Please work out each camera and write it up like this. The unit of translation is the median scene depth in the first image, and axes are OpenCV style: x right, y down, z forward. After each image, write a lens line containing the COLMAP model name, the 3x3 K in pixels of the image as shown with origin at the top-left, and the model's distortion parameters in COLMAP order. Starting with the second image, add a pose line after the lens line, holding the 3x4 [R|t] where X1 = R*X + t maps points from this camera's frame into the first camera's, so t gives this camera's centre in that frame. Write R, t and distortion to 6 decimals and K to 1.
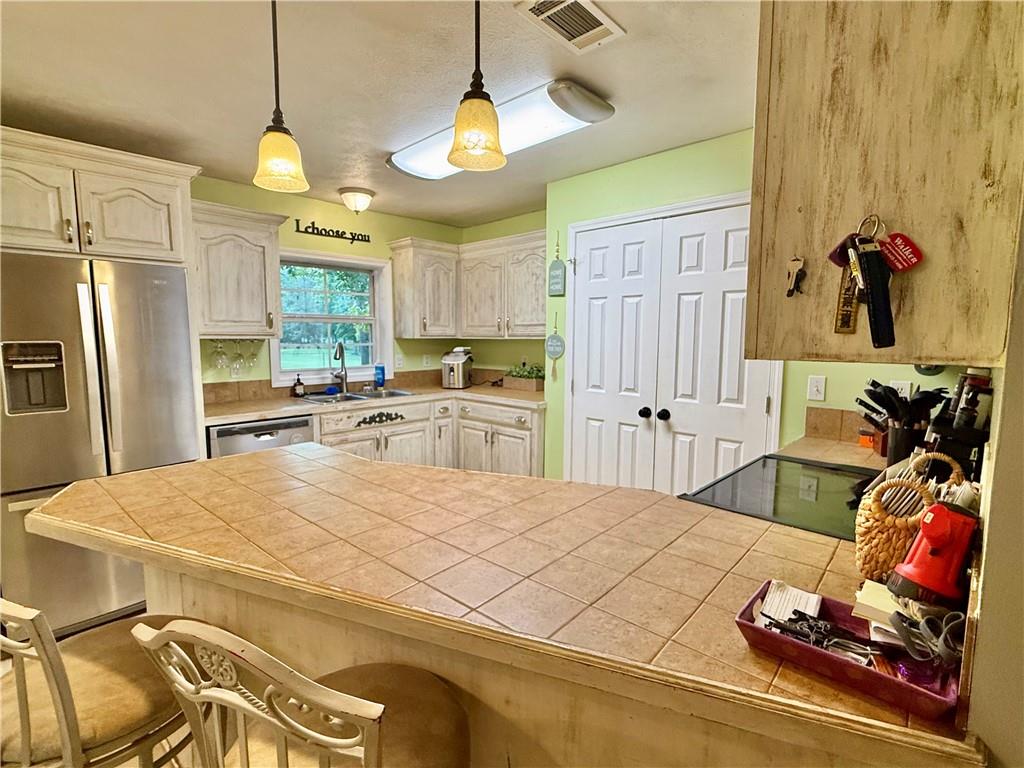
lens RADIAL K [[485.7, 0, 512.0], [0, 485.7, 384.0], [0, 0, 1]] dist [-0.001237, -0.000483]
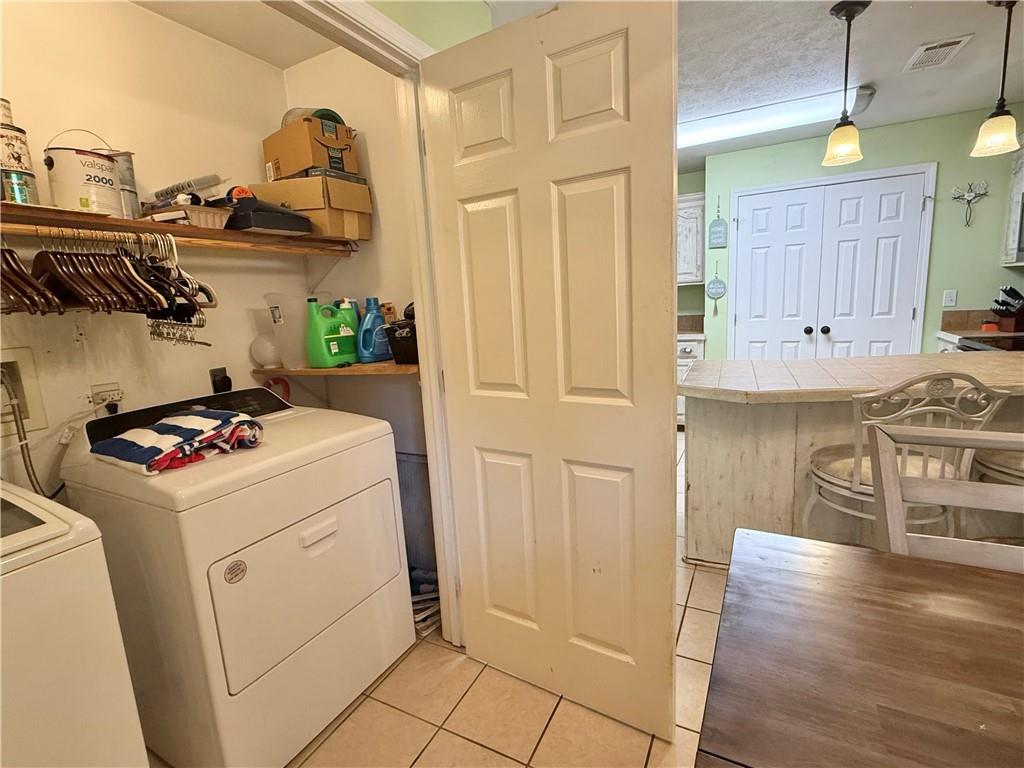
lens RADIAL K [[485.7, 0, 512.0], [0, 485.7, 384.0], [0, 0, 1]] dist [-0.001237, -0.000483]
pose [[0.955911, -0.106208, 0.273776, -0.823467], [0.089205, 0.993271, 0.073863, 0.029444], [-0.279779, -0.046184, 0.958953, -0.077339]]
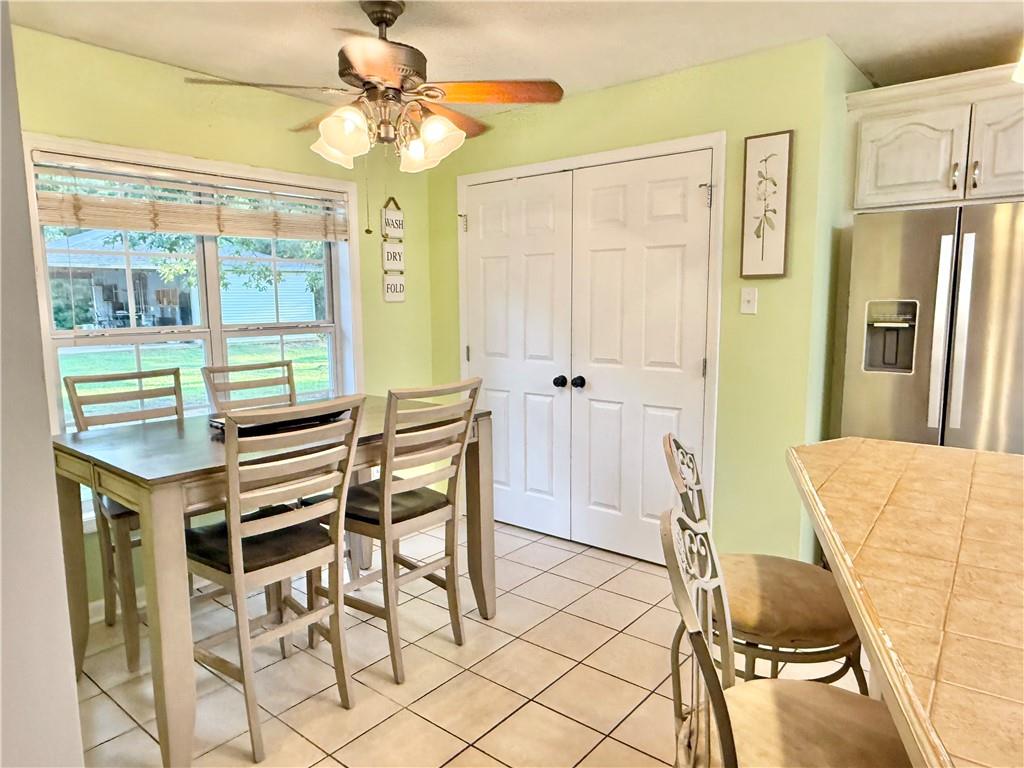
lens RADIAL K [[661.2, 0, 514.7], [0, 661.2, 394.6], [0, 0, 1]] dist [-0.000583, -0.001268]
pose [[0.083555, 0.138853, -0.986782, 0.194477], [-0.094173, 0.986913, 0.130897, -0.000576], [0.992043, 0.081991, 0.095537, 0.075271]]
